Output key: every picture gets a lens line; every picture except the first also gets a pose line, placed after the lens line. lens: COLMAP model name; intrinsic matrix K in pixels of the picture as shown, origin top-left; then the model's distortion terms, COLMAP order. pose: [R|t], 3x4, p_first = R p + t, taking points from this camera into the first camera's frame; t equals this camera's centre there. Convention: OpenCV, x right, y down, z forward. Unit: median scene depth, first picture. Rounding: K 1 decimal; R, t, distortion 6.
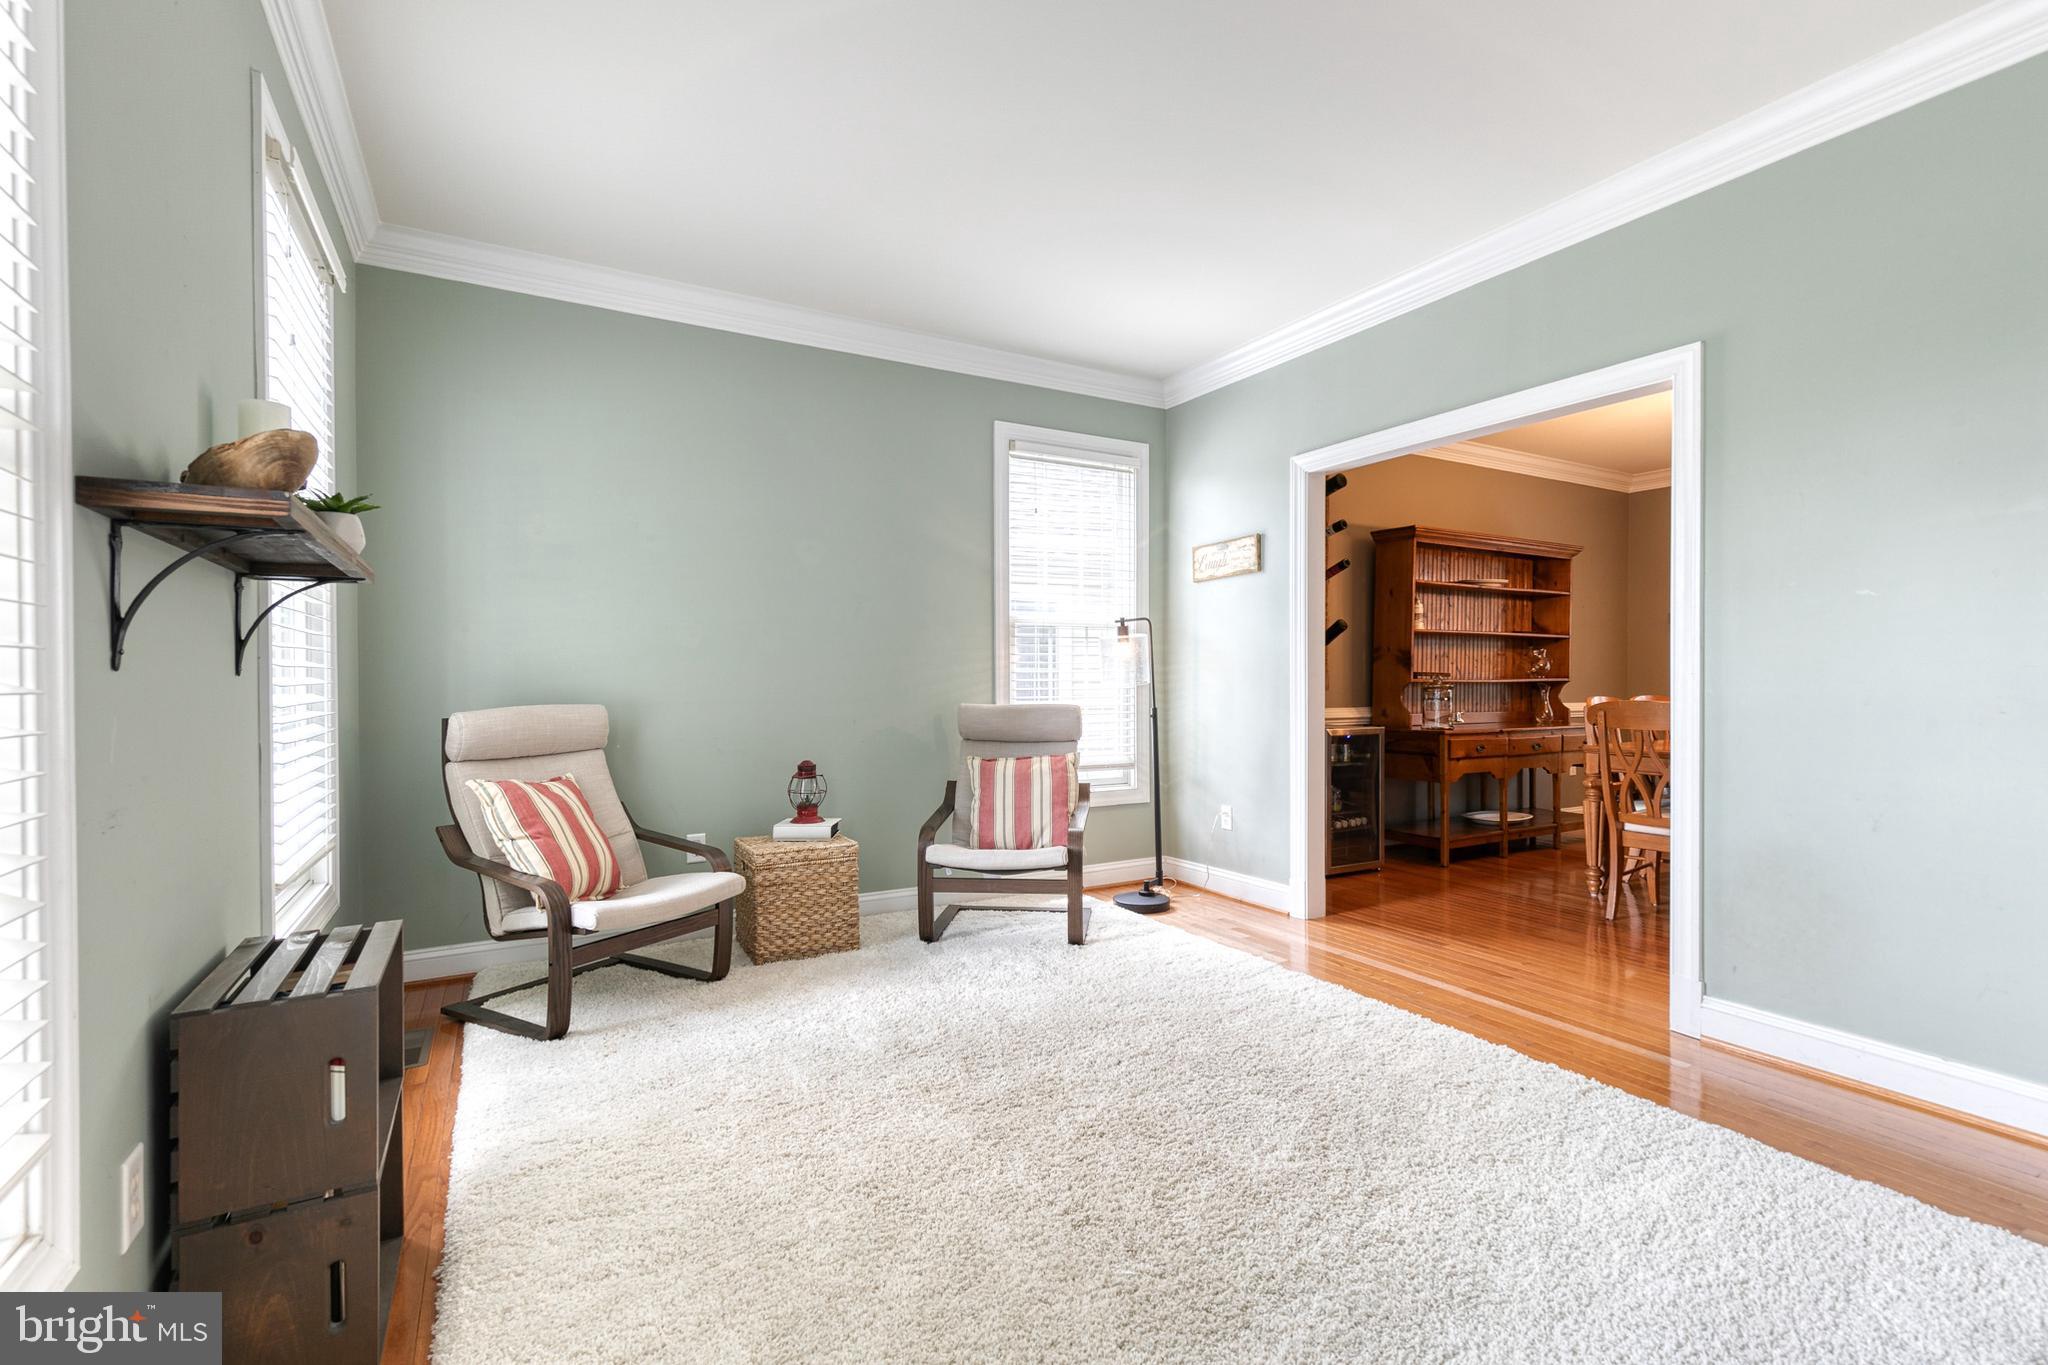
lens RADIAL K [[923.6, 0, 1038.6], [0, 923.6, 686.5], [0, 0, 1]] dist [0.012143, -0.000300]
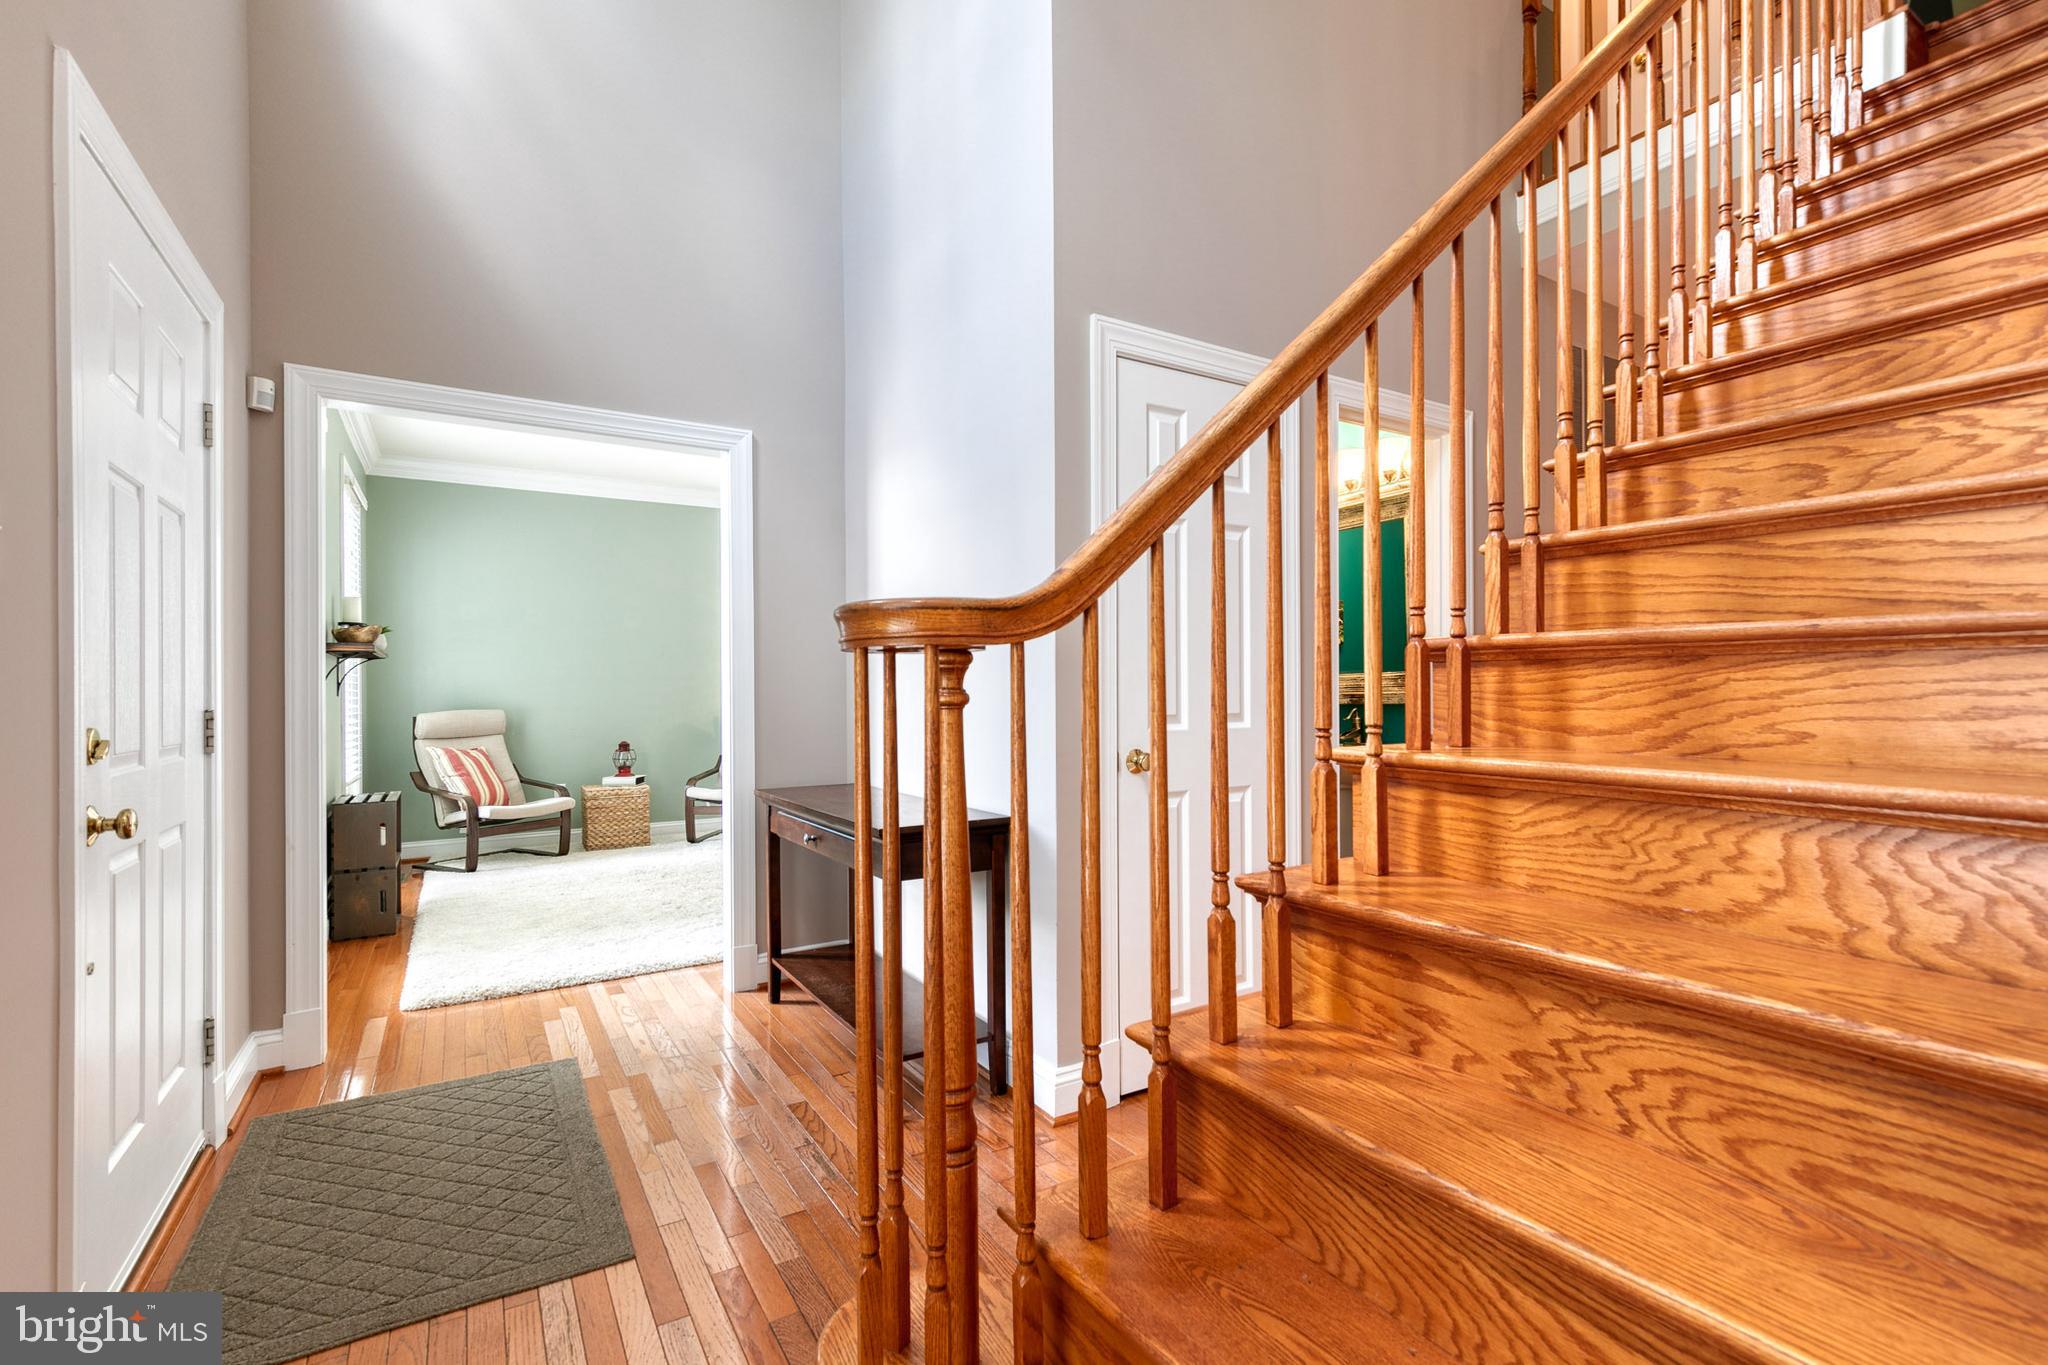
lens RADIAL K [[923.6, 0, 1038.6], [0, 923.6, 686.5], [0, 0, 1]] dist [0.012143, -0.000300]
pose [[0.999439, -0.003864, 0.033255, 0.575698], [0.004279, 0.999914, -0.012395, 0.001408], [-0.033205, 0.012530, 0.999370, -0.944344]]
